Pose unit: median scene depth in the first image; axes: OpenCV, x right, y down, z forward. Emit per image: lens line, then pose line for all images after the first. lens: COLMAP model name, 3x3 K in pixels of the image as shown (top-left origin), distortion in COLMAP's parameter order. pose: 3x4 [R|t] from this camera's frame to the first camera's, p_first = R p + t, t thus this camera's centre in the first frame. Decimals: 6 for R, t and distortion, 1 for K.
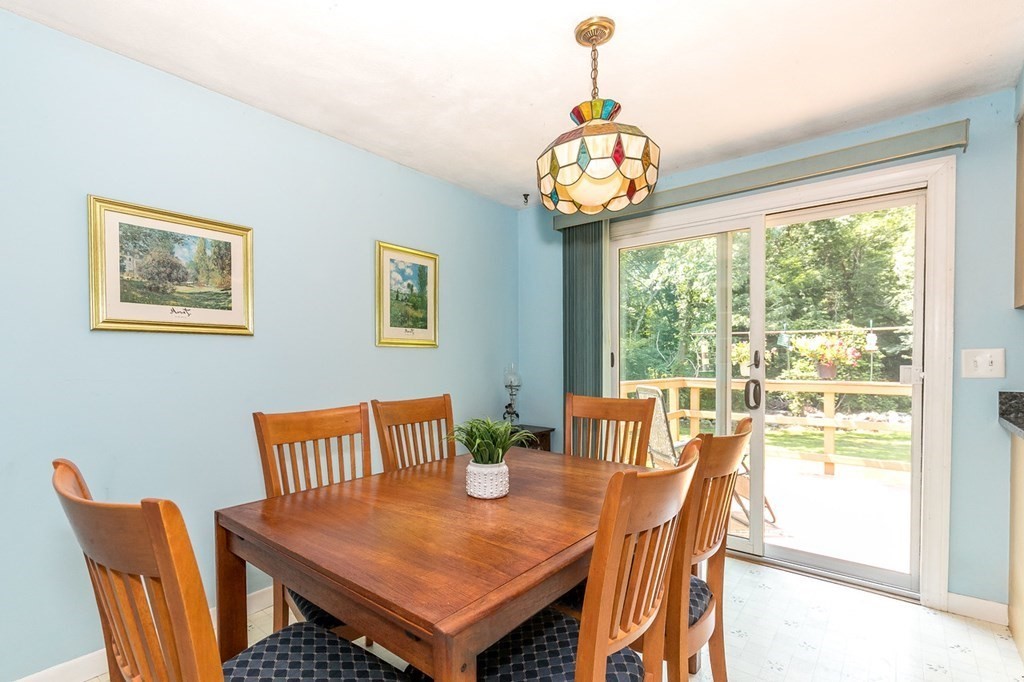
lens RADIAL K [[478.3, 0, 473.4], [0, 478.3, 369.1], [0, 0, 1]] dist [0.001144, -0.001273]
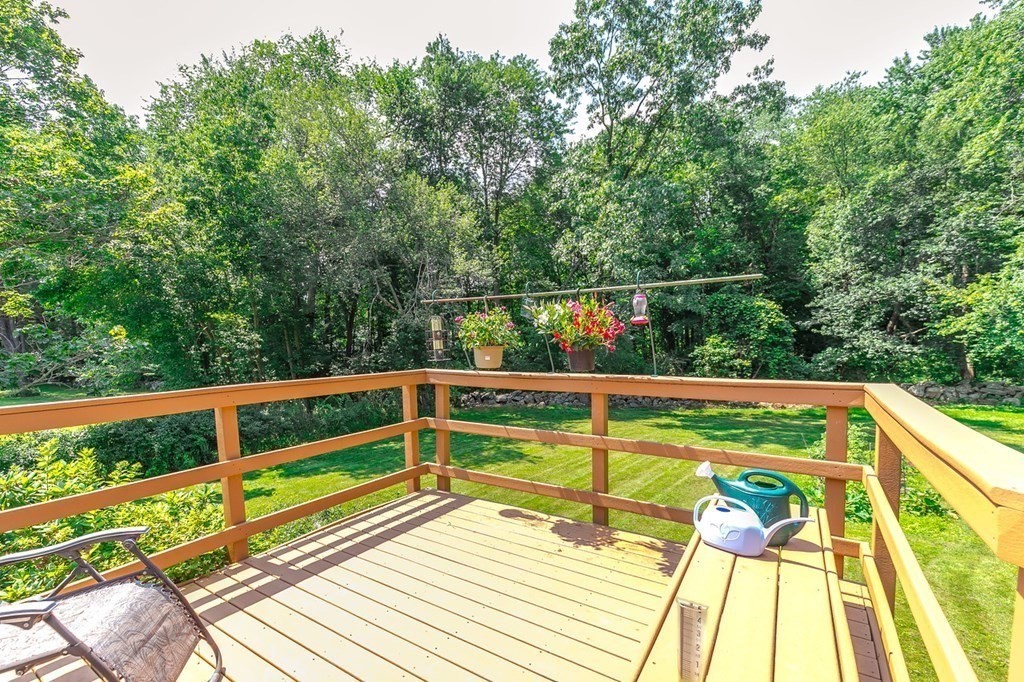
lens RADIAL K [[478.3, 0, 468.6], [0, 478.3, 374.0], [0, 0, 1]] dist [0.001144, -0.001273]
pose [[0.995848, -0.021754, 0.088394, 0.099119], [0.017013, 0.998394, 0.054040, -0.002335], [-0.089428, -0.052312, 0.994619, 0.075242]]
